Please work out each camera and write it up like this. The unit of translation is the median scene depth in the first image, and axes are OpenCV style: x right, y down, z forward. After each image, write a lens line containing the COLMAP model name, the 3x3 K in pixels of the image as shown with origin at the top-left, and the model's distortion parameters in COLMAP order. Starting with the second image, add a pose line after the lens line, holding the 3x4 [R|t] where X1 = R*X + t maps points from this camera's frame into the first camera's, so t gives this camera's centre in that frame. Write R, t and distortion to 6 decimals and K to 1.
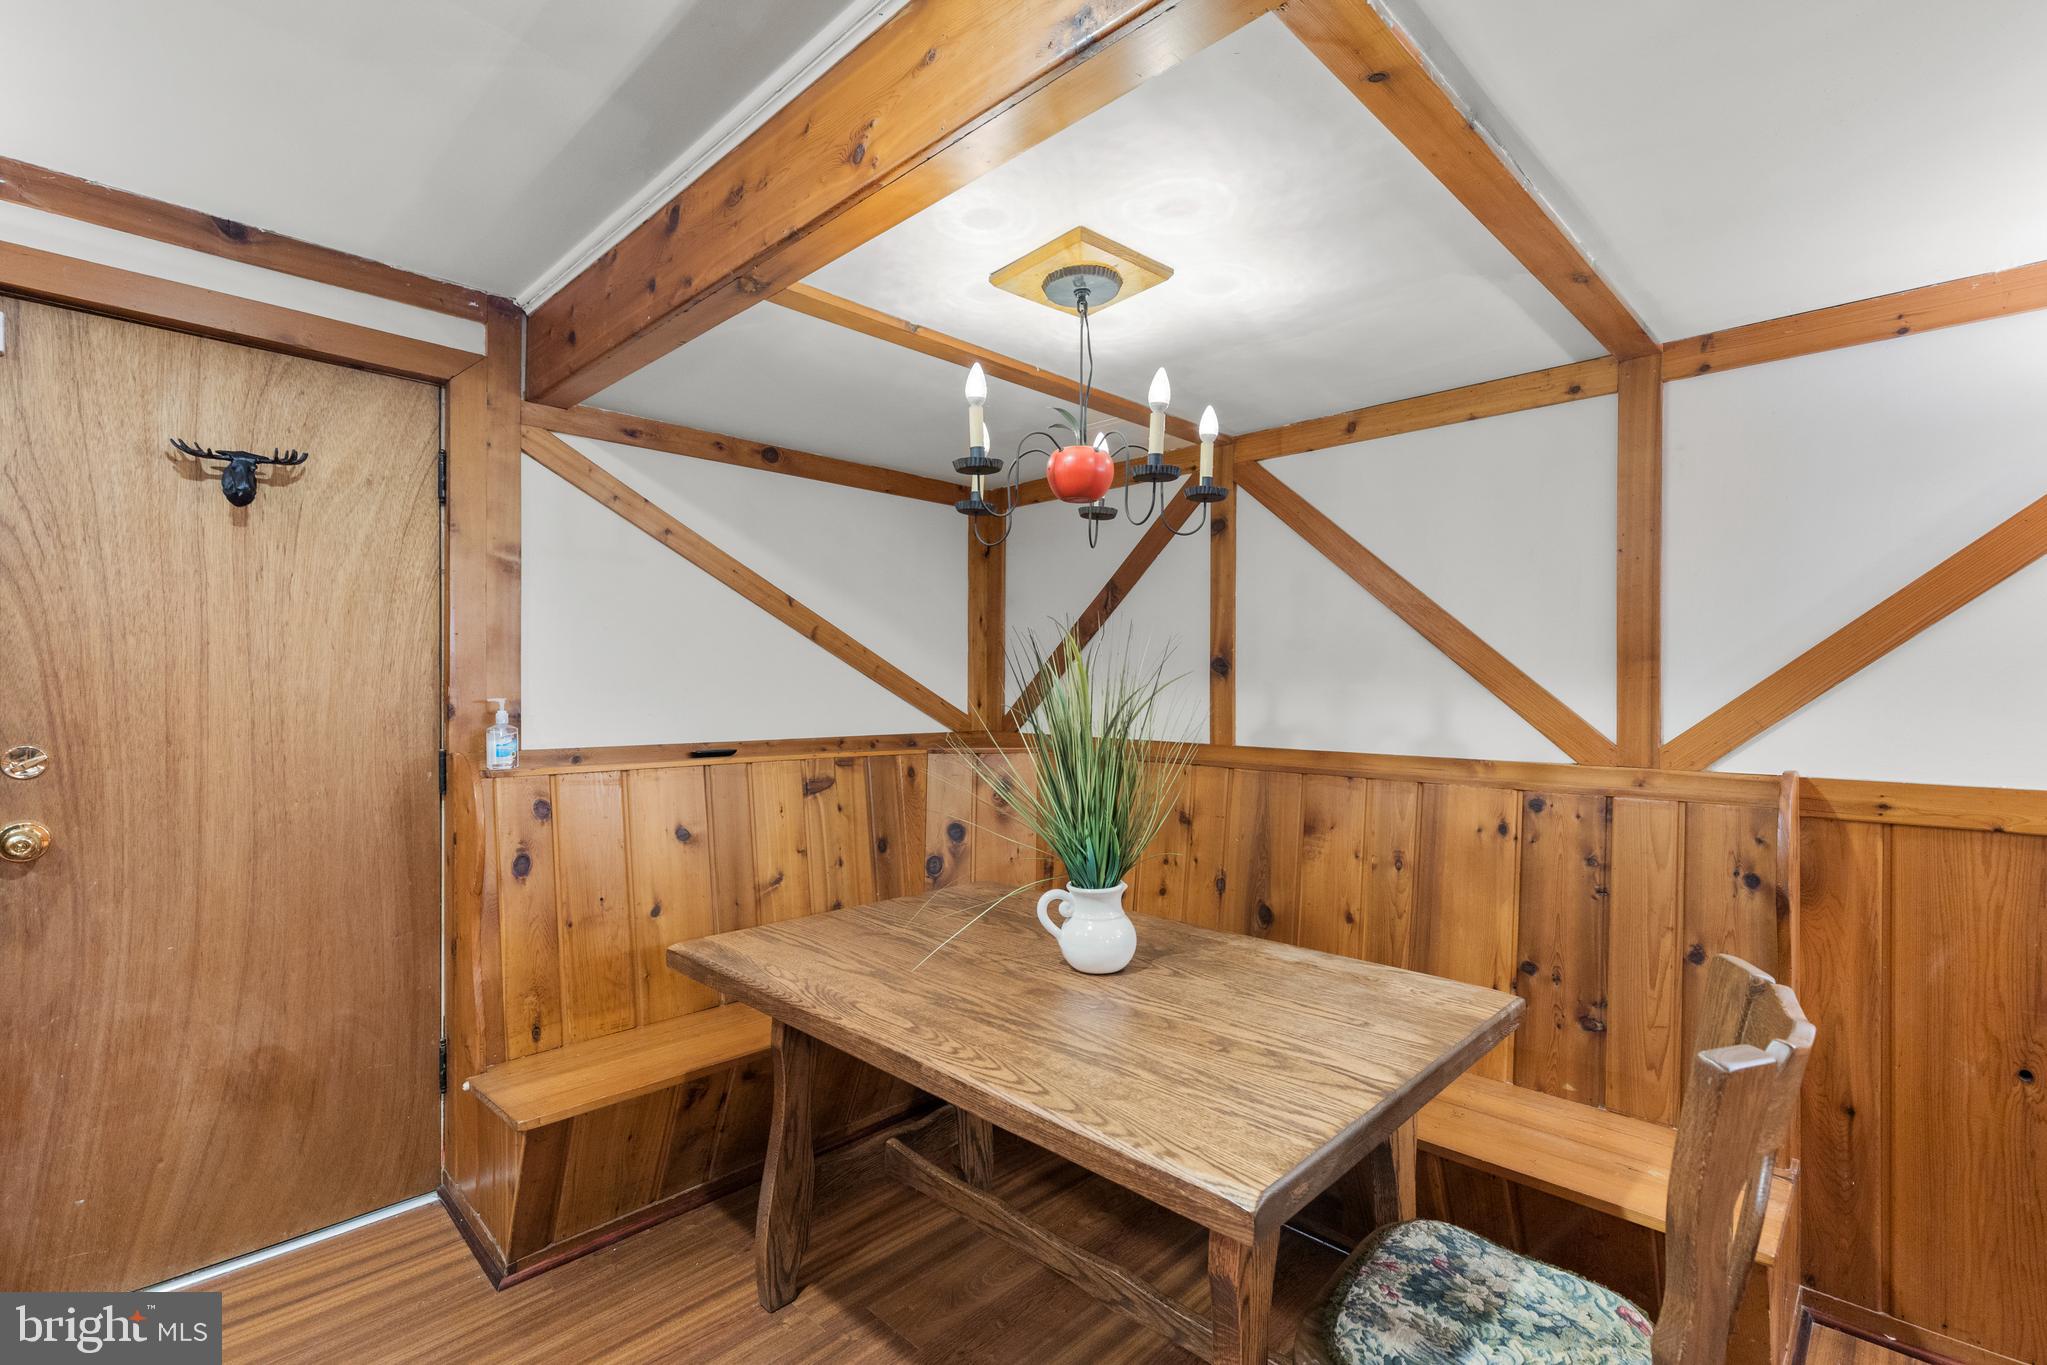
lens RADIAL K [[919.3, 0, 1029.9], [0, 919.3, 688.5], [0, 0, 1]] dist [0.008866, -0.002094]
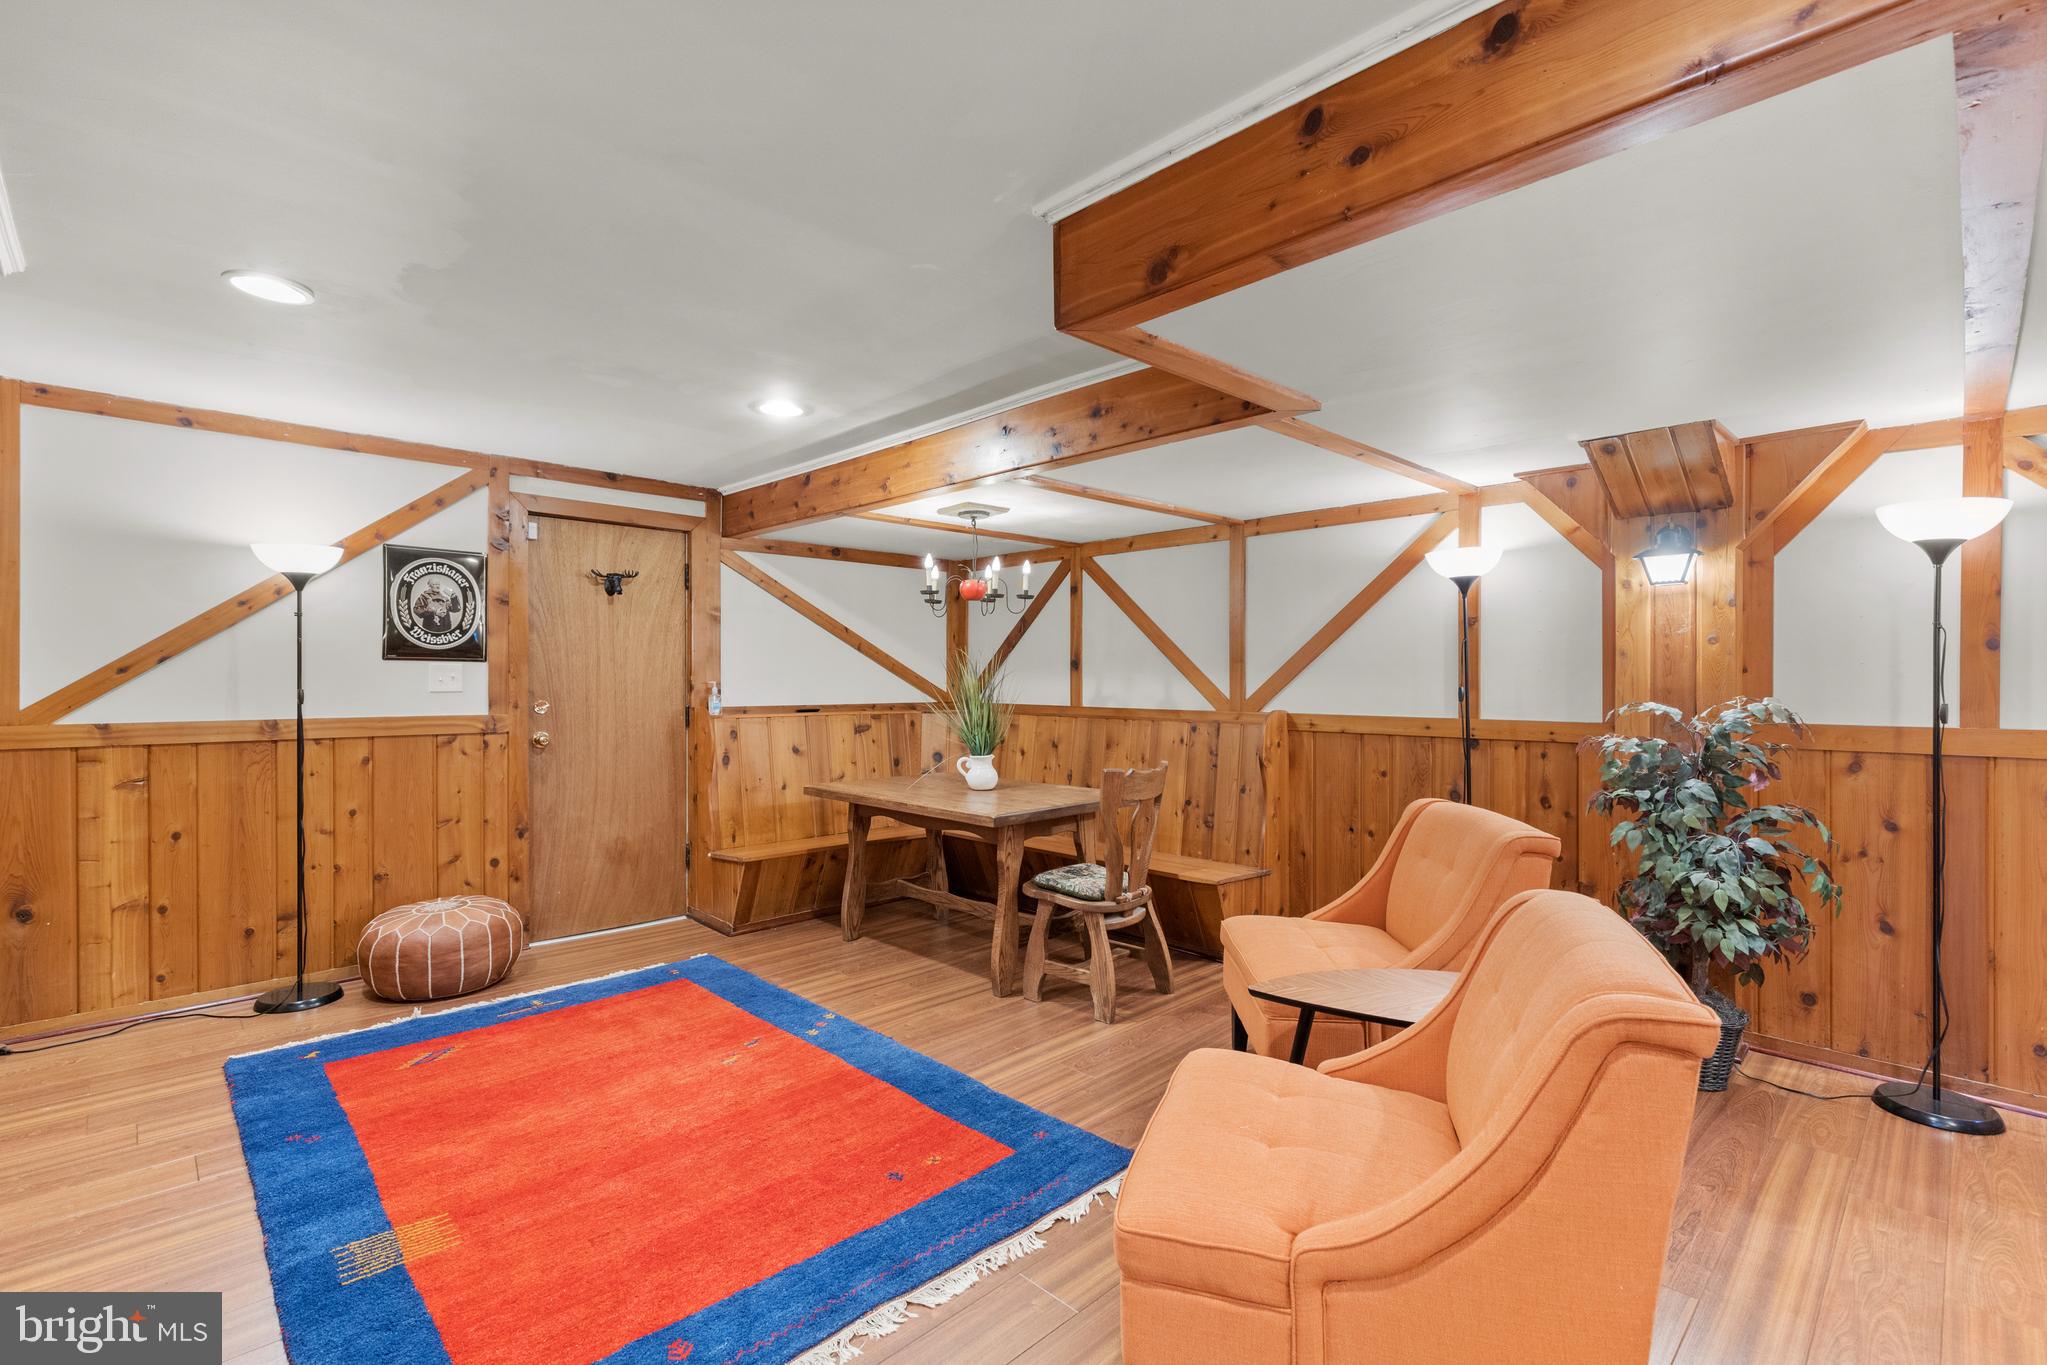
lens RADIAL K [[919.3, 0, 1030.1], [0, 919.3, 681.3], [0, 0, 1]] dist [0.008866, -0.002094]
pose [[0.999744, -0.001944, -0.022559, 0.206786], [0.001955, 0.999998, 0.000469, 0.011763], [0.022558, -0.000513, 0.999745, -1.160158]]
